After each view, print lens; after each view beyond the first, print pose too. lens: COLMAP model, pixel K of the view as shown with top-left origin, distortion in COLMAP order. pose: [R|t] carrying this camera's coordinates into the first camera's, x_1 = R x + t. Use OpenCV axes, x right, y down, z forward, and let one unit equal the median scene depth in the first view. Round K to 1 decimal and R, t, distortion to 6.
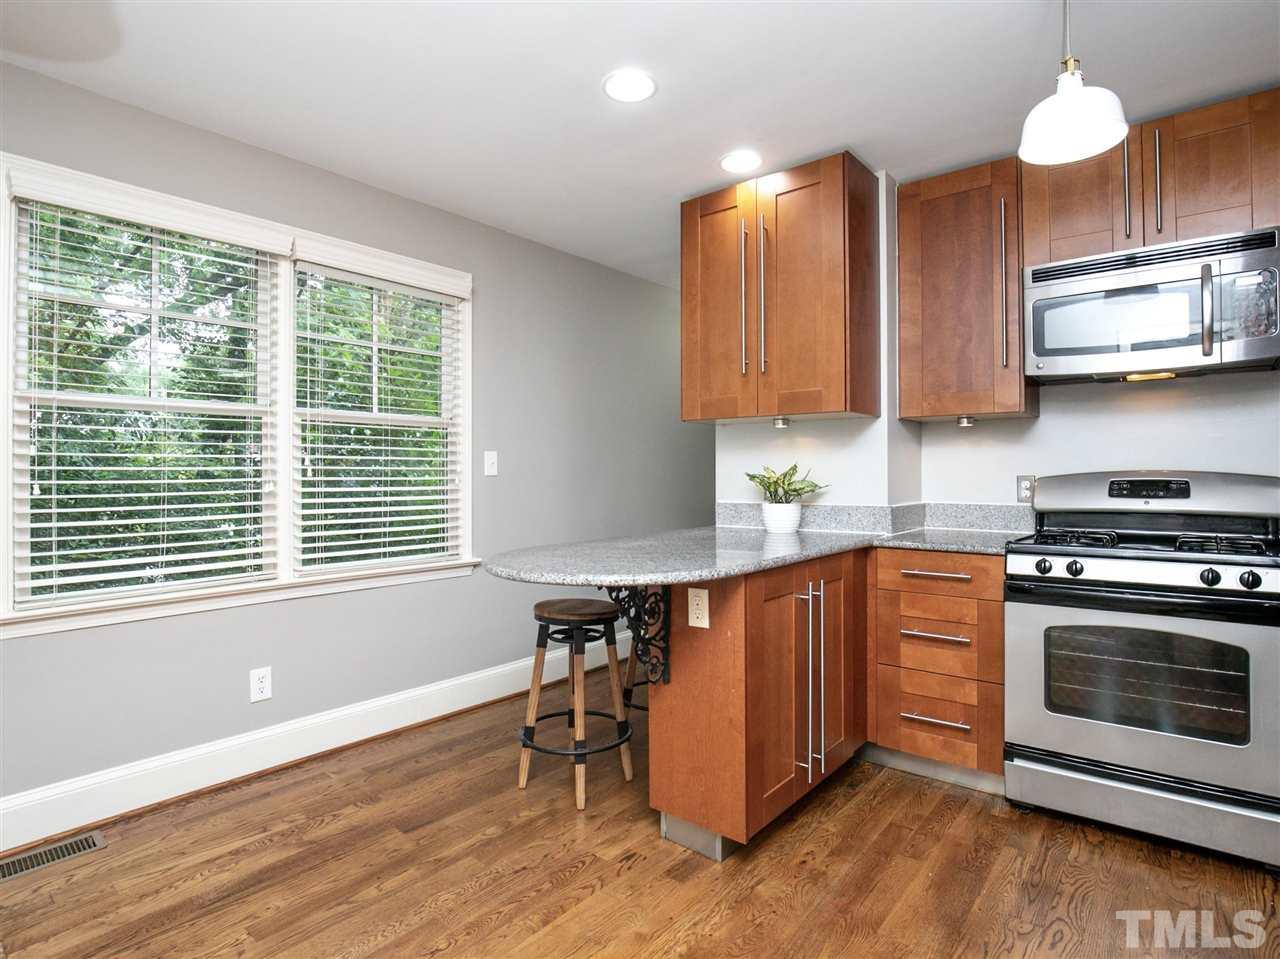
lens RADIAL K [[688.0, 0, 689.7], [0, 688.0, 459.5], [0, 0, 1]] dist [-0.001809, 0.000011]
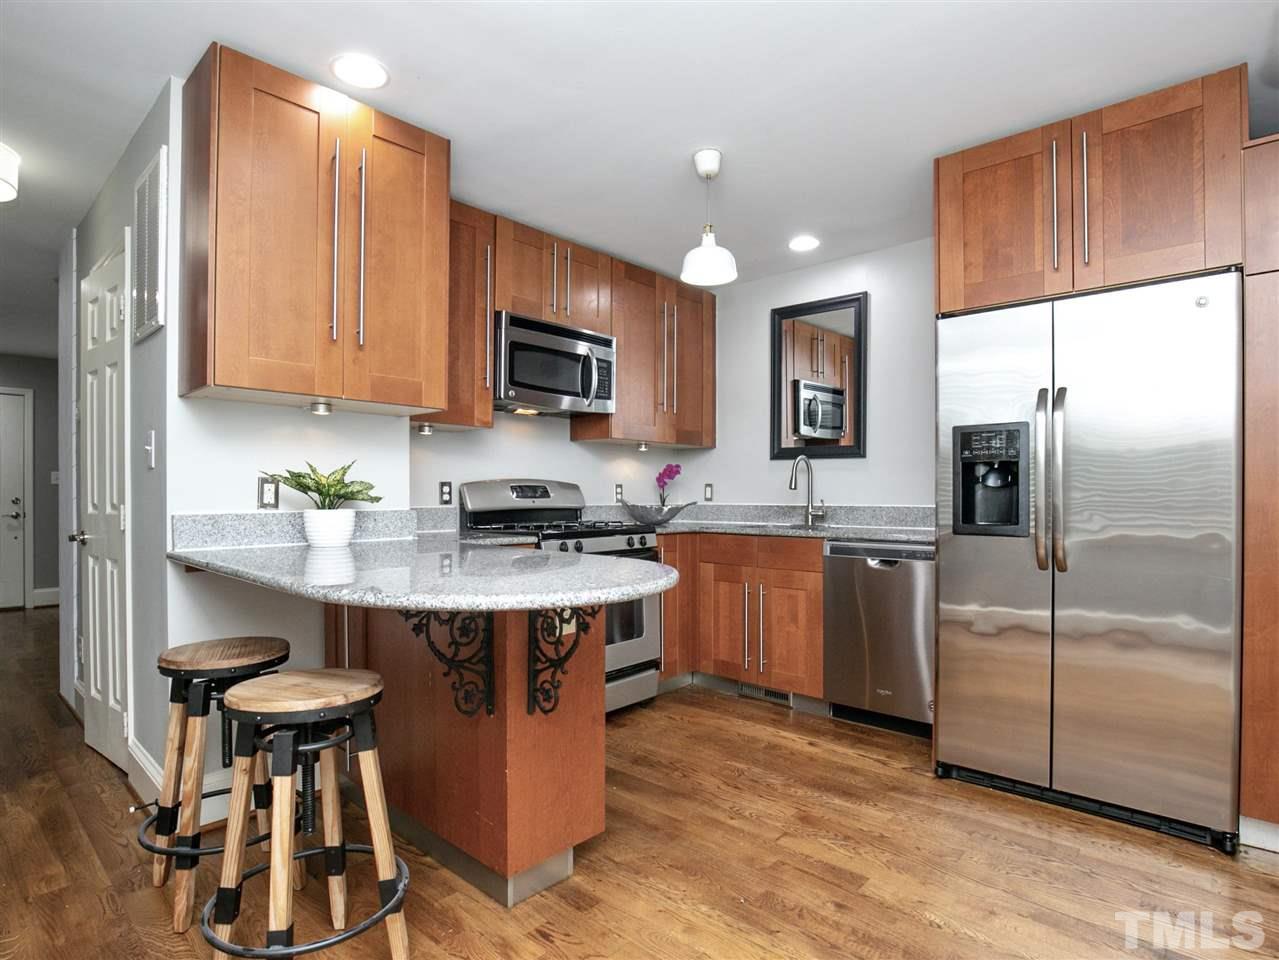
lens RADIAL K [[678.5, 0, 642.5], [0, 678.5, 477.5], [0, 0, 1]] dist [-0.029021, 0.001744]
pose [[0.084735, 0.023863, 0.996118, -0.693198], [-0.028228, 0.999369, -0.021540, 0.036941], [-0.996004, -0.026293, 0.085355, 0.649537]]
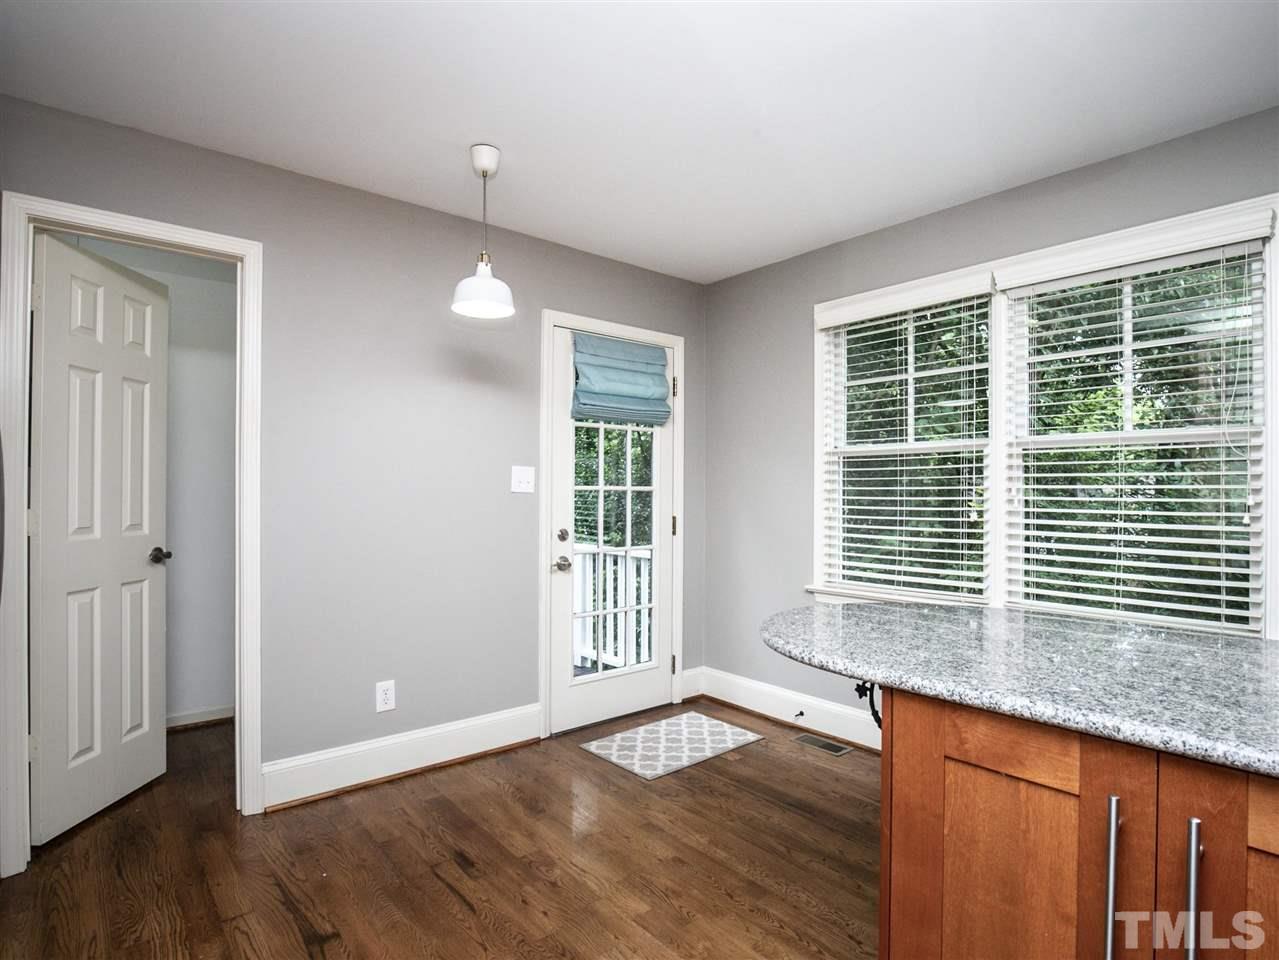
lens RADIAL K [[692.1, 0, 598.1], [0, 692.1, 492.5], [0, 0, 1]] dist [-0.019097, 0.000765]
pose [[-0.249124, 0.007945, -0.968439, 0.553108], [0.021374, 0.999768, 0.002704, -0.012206], [0.968236, -0.020026, -0.249236, 0.687829]]
